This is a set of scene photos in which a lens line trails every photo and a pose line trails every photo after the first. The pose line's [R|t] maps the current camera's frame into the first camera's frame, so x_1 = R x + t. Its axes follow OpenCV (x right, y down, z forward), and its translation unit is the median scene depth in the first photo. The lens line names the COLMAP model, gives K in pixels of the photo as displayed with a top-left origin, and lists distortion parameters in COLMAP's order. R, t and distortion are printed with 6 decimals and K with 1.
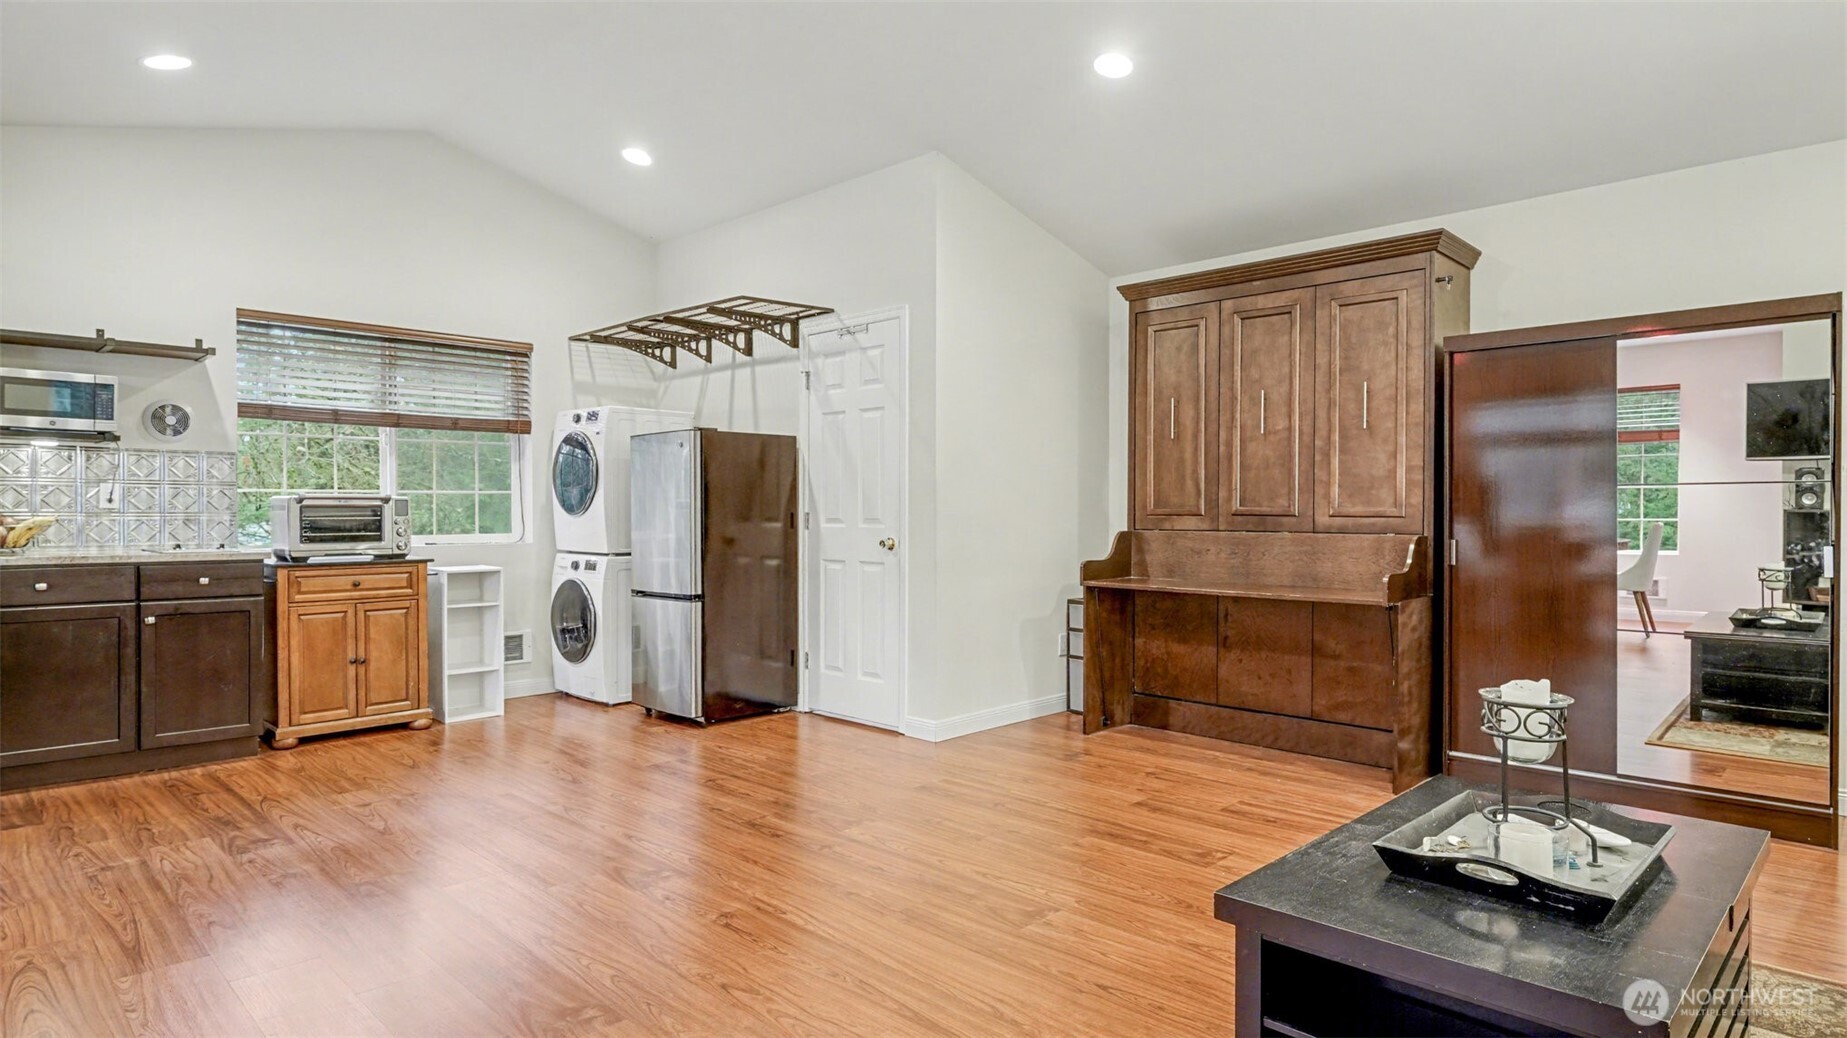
lens RADIAL K [[1007.9, 0, 915.8], [0, 1007.9, 515.7], [0, 0, 1]] dist [-0.000991, -0.000691]
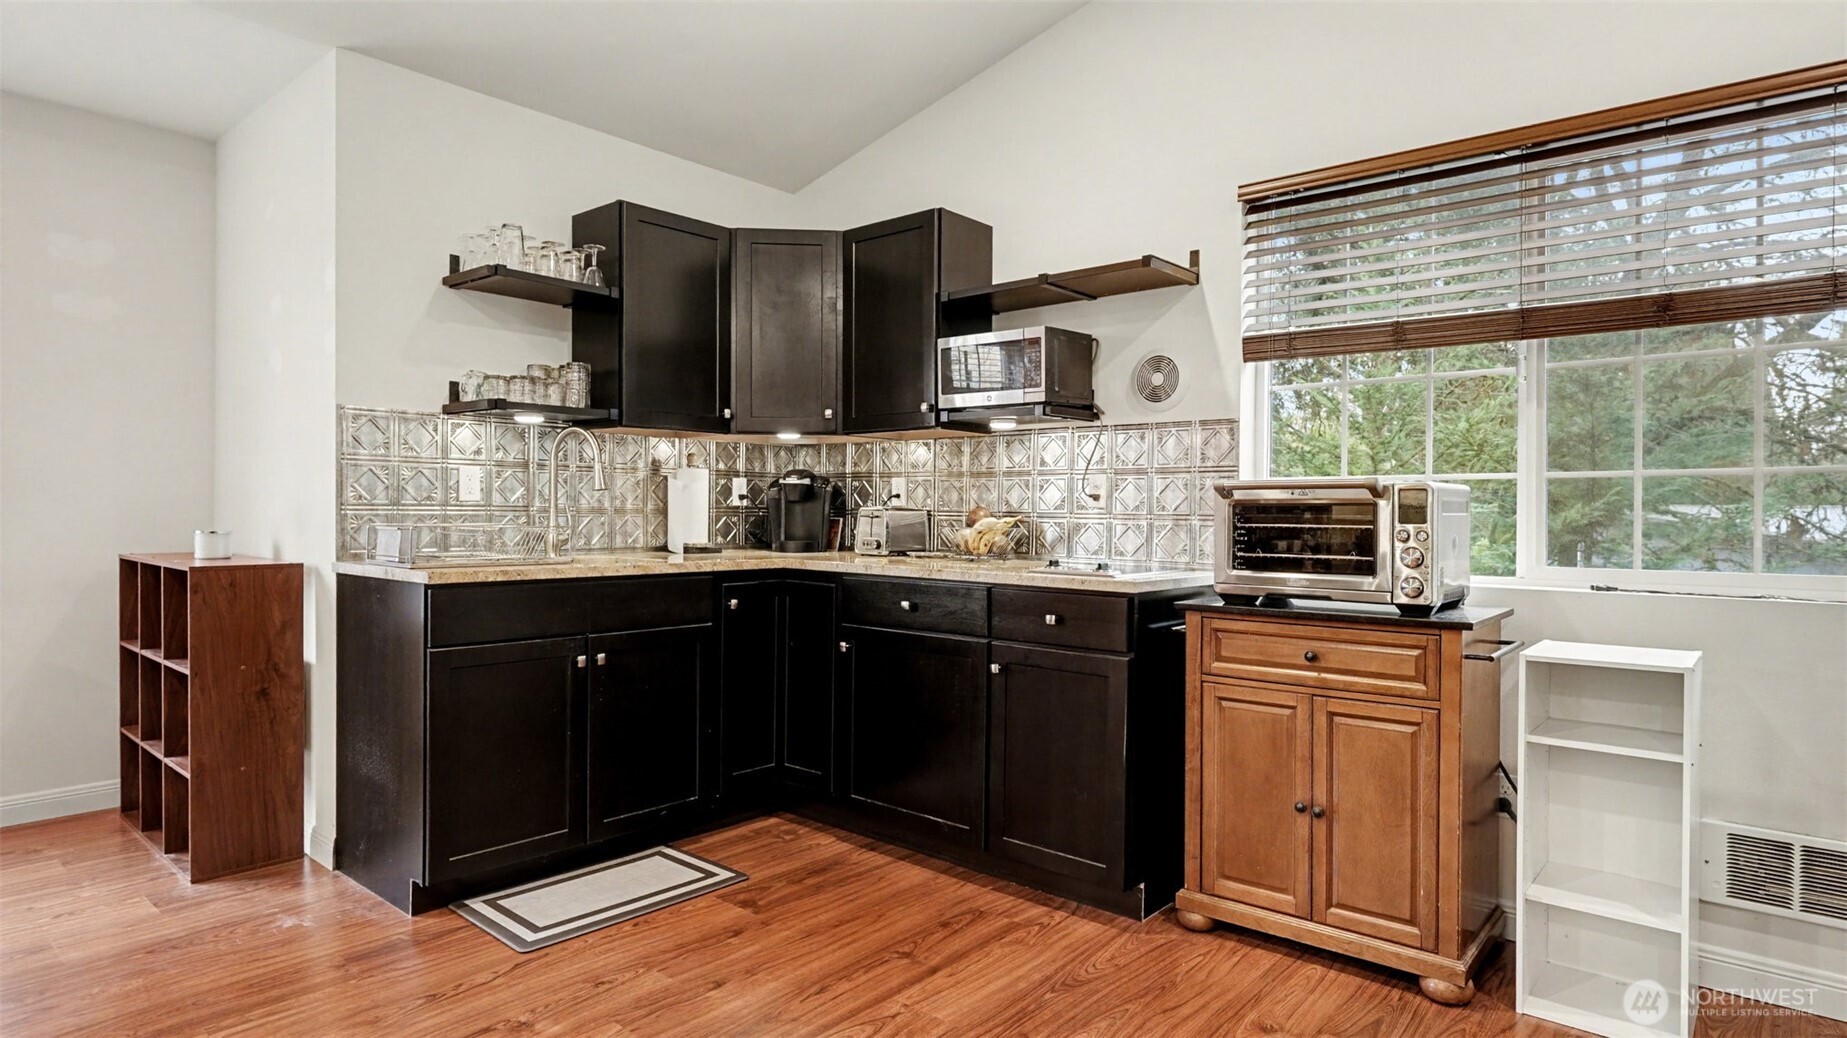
lens RADIAL K [[1007.9, 0, 915.8], [0, 1007.9, 515.7], [0, 0, 1]] dist [-0.000991, -0.000691]
pose [[0.070166, 0.002757, -0.997532, -0.061887], [-0.013960, 0.999901, 0.001782, -0.000961], [0.997438, 0.013801, 0.070197, 0.721497]]
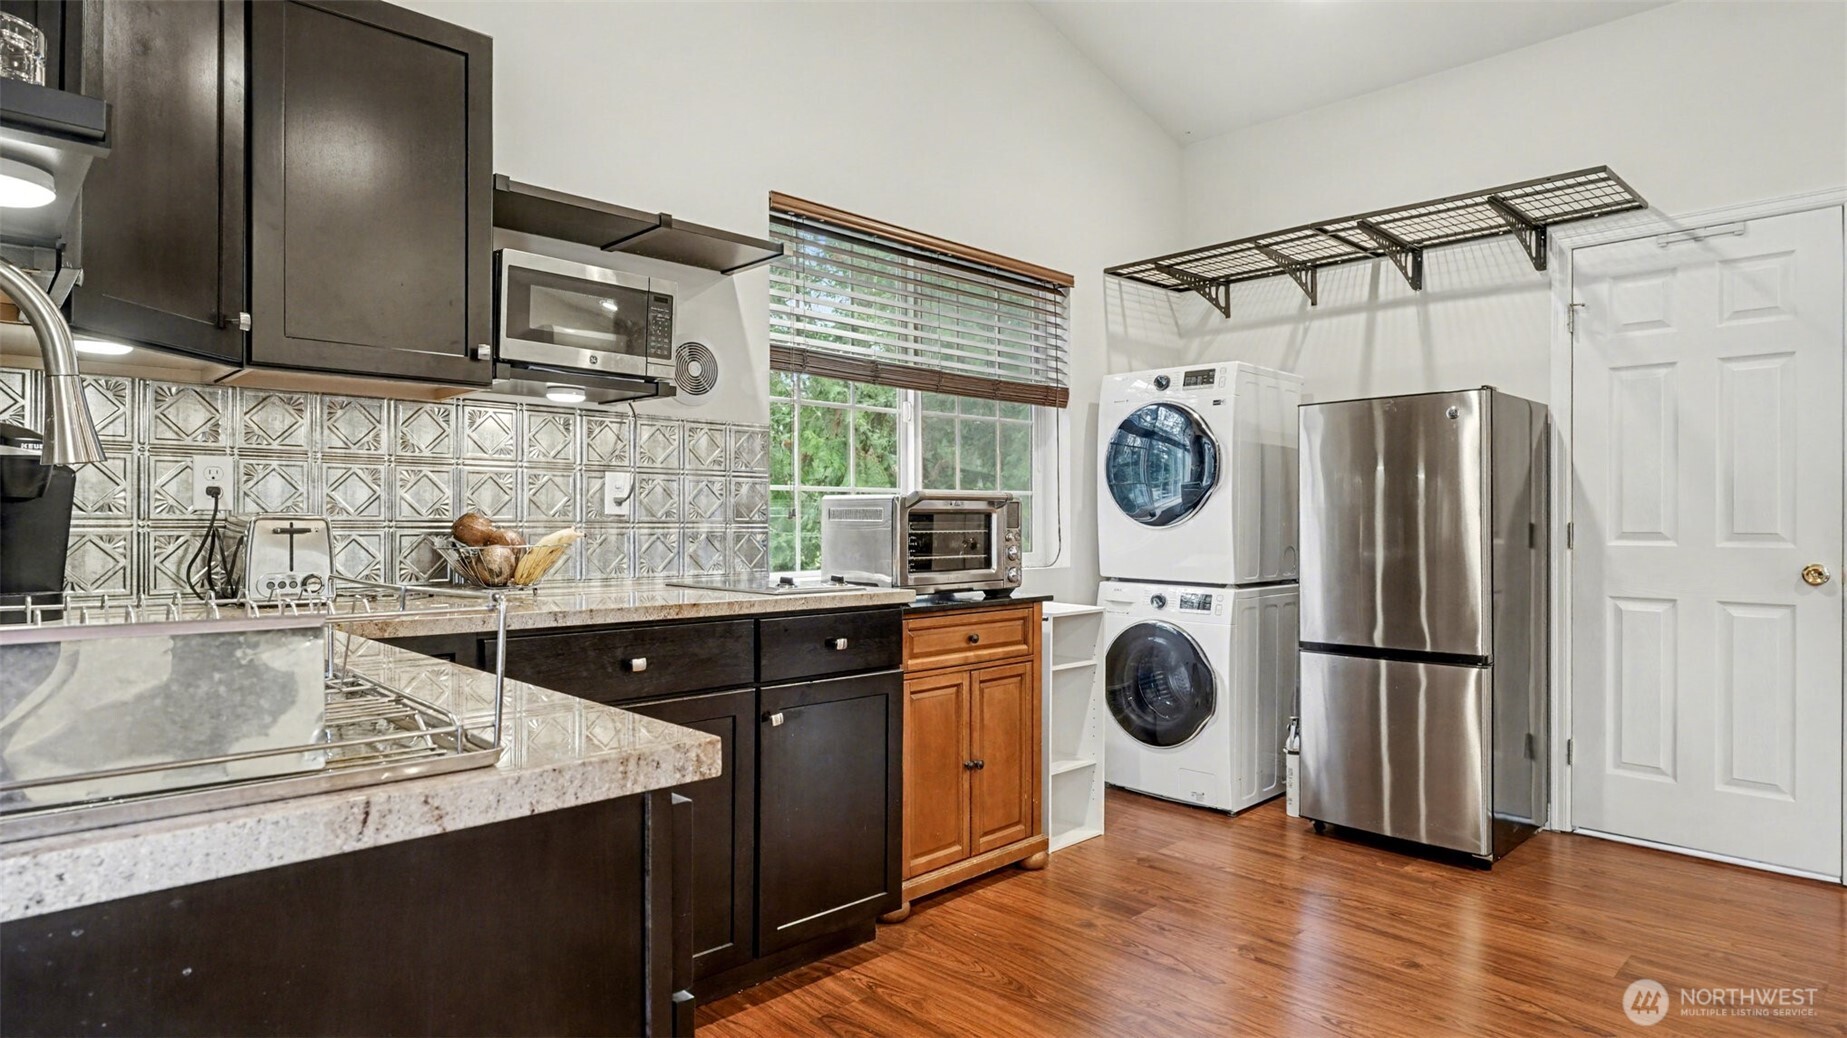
lens RADIAL K [[1007.9, 0, 915.8], [0, 1007.9, 515.7], [0, 0, 1]] dist [-0.000991, -0.000691]
pose [[0.999716, 0.001181, -0.023822, -0.542158], [-0.001402, 0.999956, -0.009287, -0.001233], [0.023810, 0.009318, 0.999673, 0.364325]]
